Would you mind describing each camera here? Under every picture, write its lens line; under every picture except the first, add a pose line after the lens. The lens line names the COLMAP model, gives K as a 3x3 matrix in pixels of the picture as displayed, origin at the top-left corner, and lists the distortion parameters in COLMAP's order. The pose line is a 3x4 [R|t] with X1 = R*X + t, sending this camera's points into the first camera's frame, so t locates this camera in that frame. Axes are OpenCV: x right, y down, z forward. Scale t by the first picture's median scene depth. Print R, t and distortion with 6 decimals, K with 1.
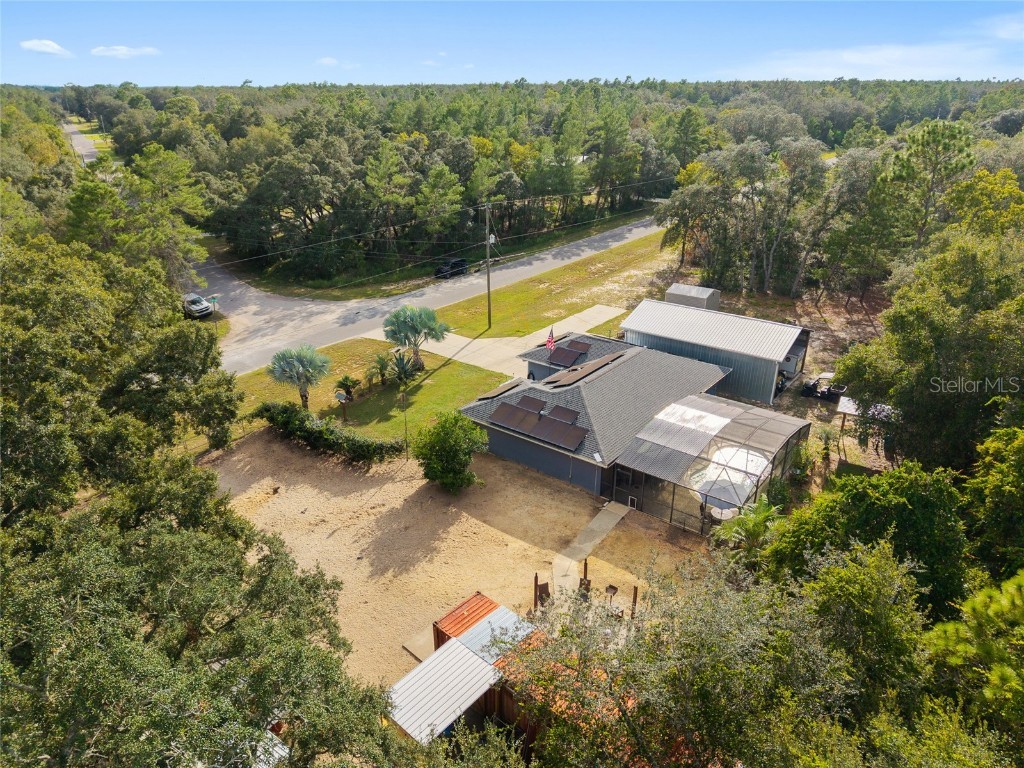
lens RADIAL K [[683.7, 0, 515.2], [0, 683.7, 383.0], [0, 0, 1]] dist [0.040108, -0.044212]
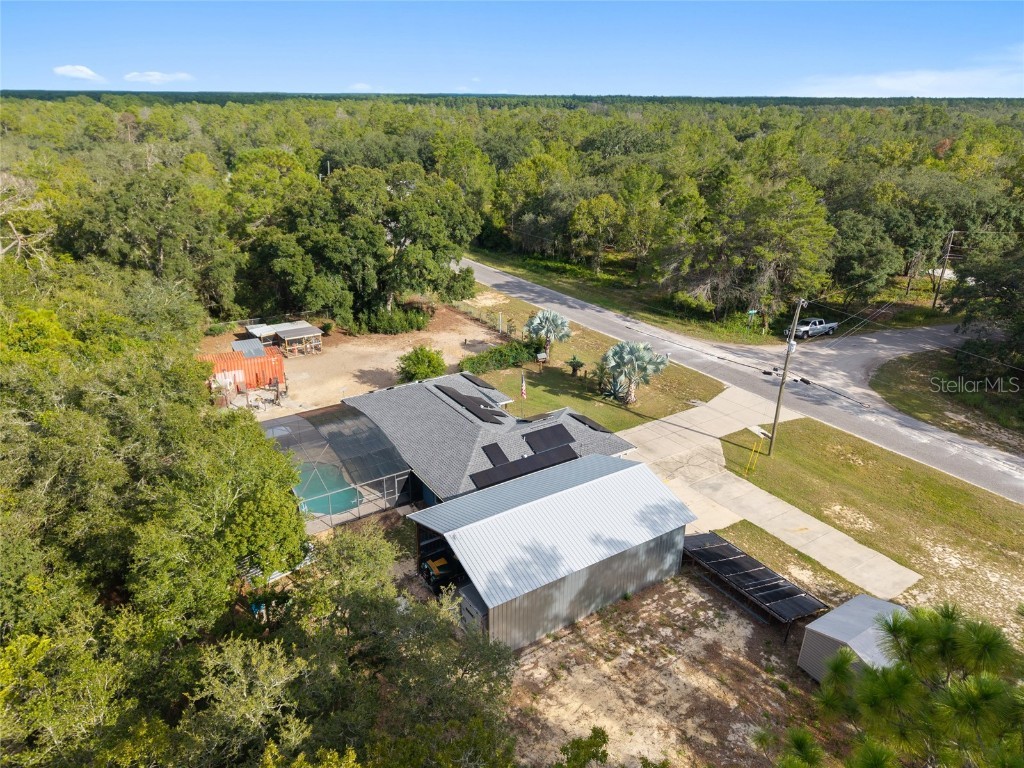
lens RADIAL K [[683.7, 0, 505.1], [0, 683.7, 388.3], [0, 0, 1]] dist [0.040108, -0.044212]
pose [[-0.352494, 0.357082, -0.865009, 0.663940], [-0.375636, 0.792615, 0.480270, -0.379483], [0.857115, 0.494221, -0.145259, 0.810112]]
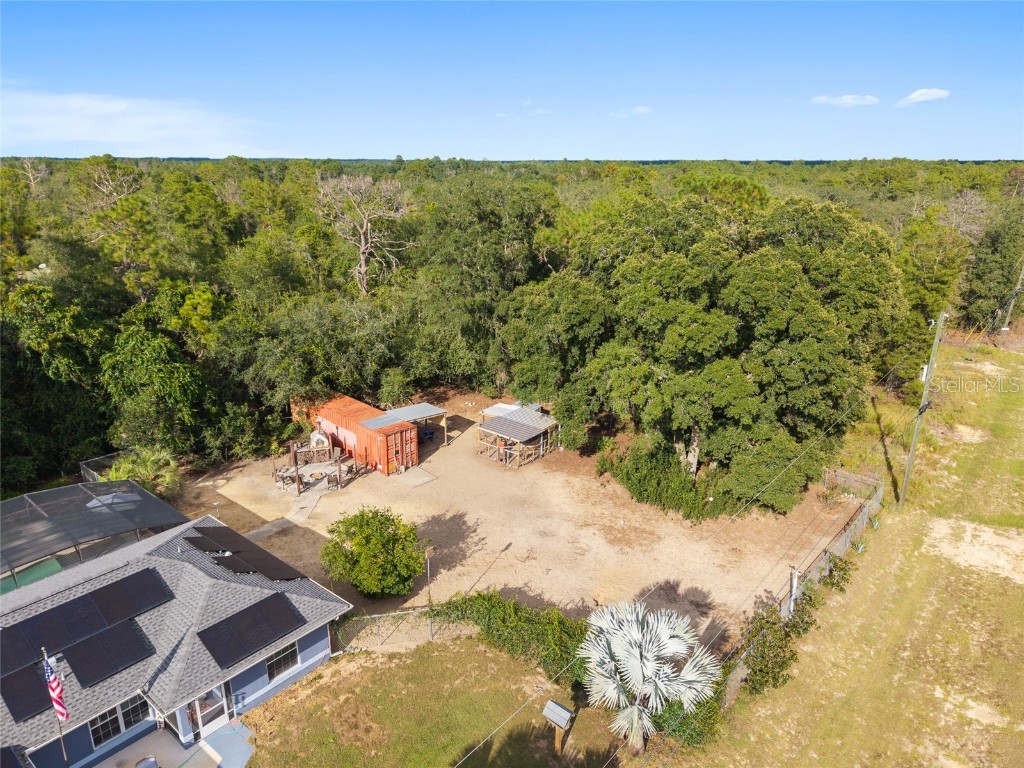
lens RADIAL K [[683.7, 0, 504.5], [0, 683.7, 379.3], [0, 0, 1]] dist [0.040108, -0.044212]
pose [[-0.998155, -0.026962, 0.054397, -0.158680], [0.014987, 0.758837, 0.651109, -0.322379], [-0.058833, 0.650723, -0.757033, 0.842784]]
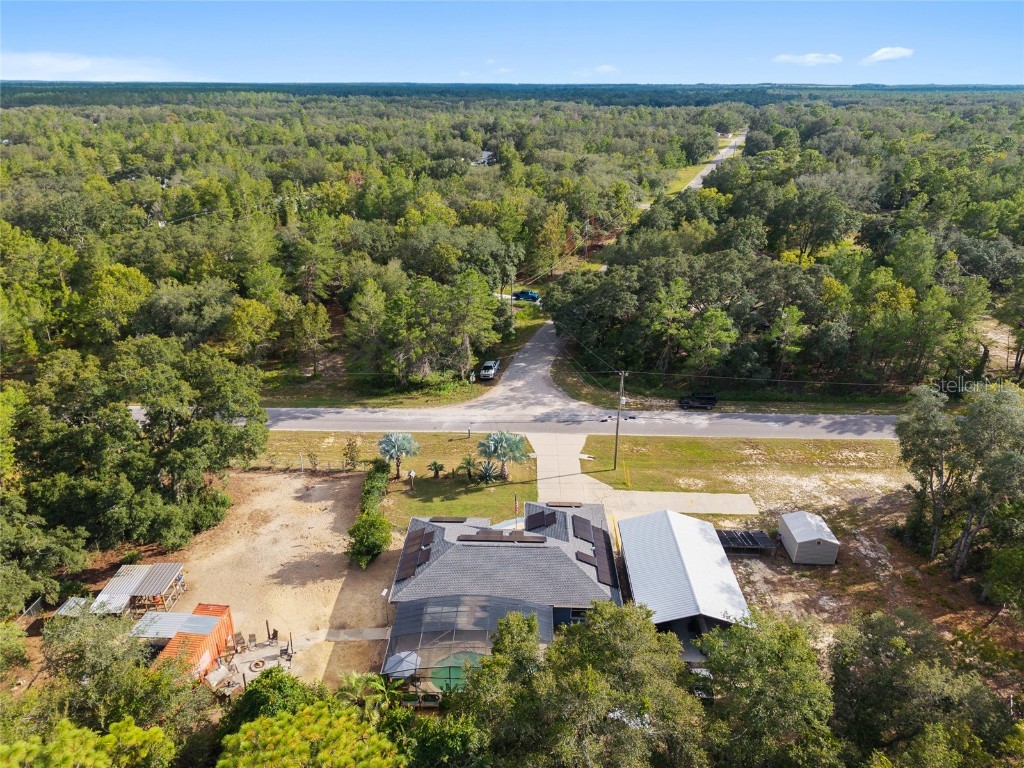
lens RADIAL K [[683.7, 0, 506.0], [0, 683.7, 383.8], [0, 0, 1]] dist [0.040108, -0.044212]
pose [[0.574340, 0.324384, -0.751604, 0.648761], [-0.322187, 0.933611, 0.156736, -0.325351], [0.752548, 0.152137, 0.640723, 0.115870]]
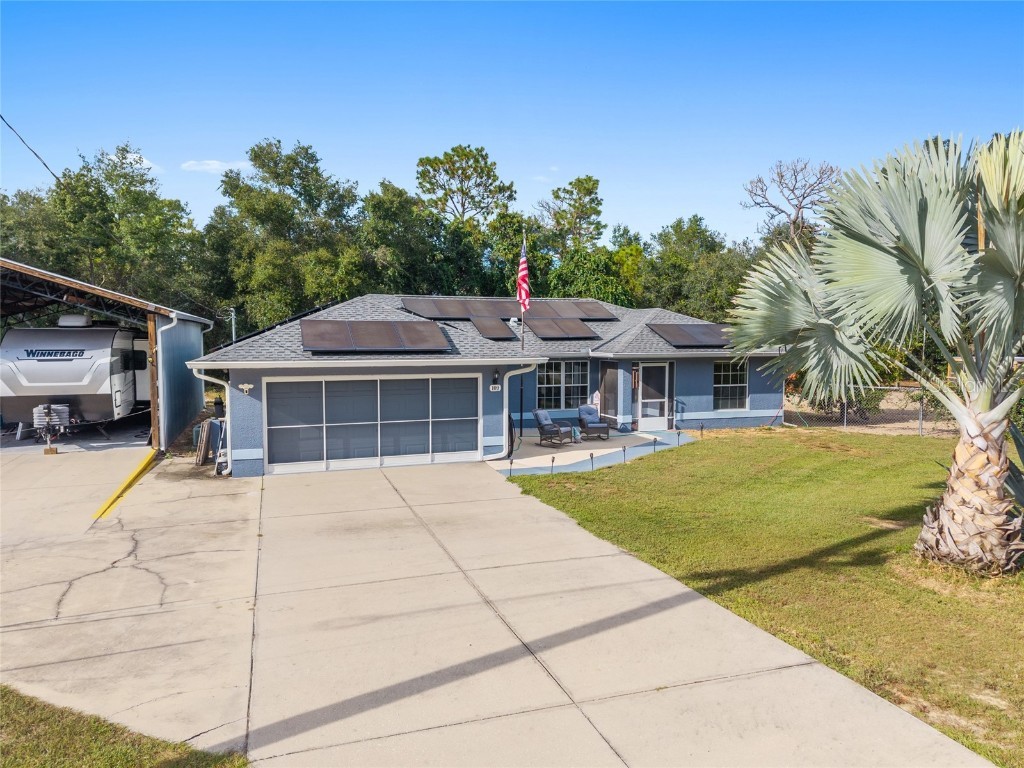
lens RADIAL K [[683.7, 0, 506.2], [0, 683.7, 387.4], [0, 0, 1]] dist [0.040108, -0.044212]
pose [[-0.824759, -0.046426, 0.563576, -0.116116], [0.218129, 0.893374, 0.392813, -0.115325], [-0.521721, 0.446908, -0.726692, 0.949625]]
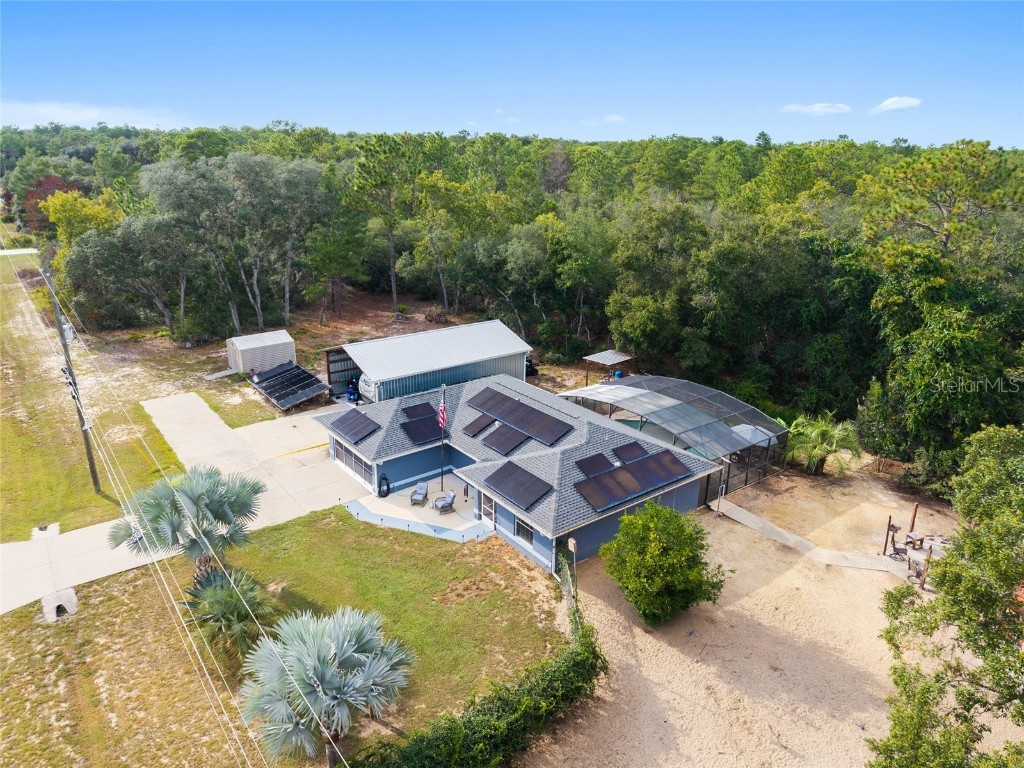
lens RADIAL K [[683.7, 0, 503.6], [0, 683.7, 386.1], [0, 0, 1]] dist [0.040108, -0.044212]
pose [[0.281696, -0.320910, 0.904248, -0.397741], [0.368130, 0.906438, 0.207005, -0.147991], [-0.886074, 0.274568, 0.373476, 0.487551]]
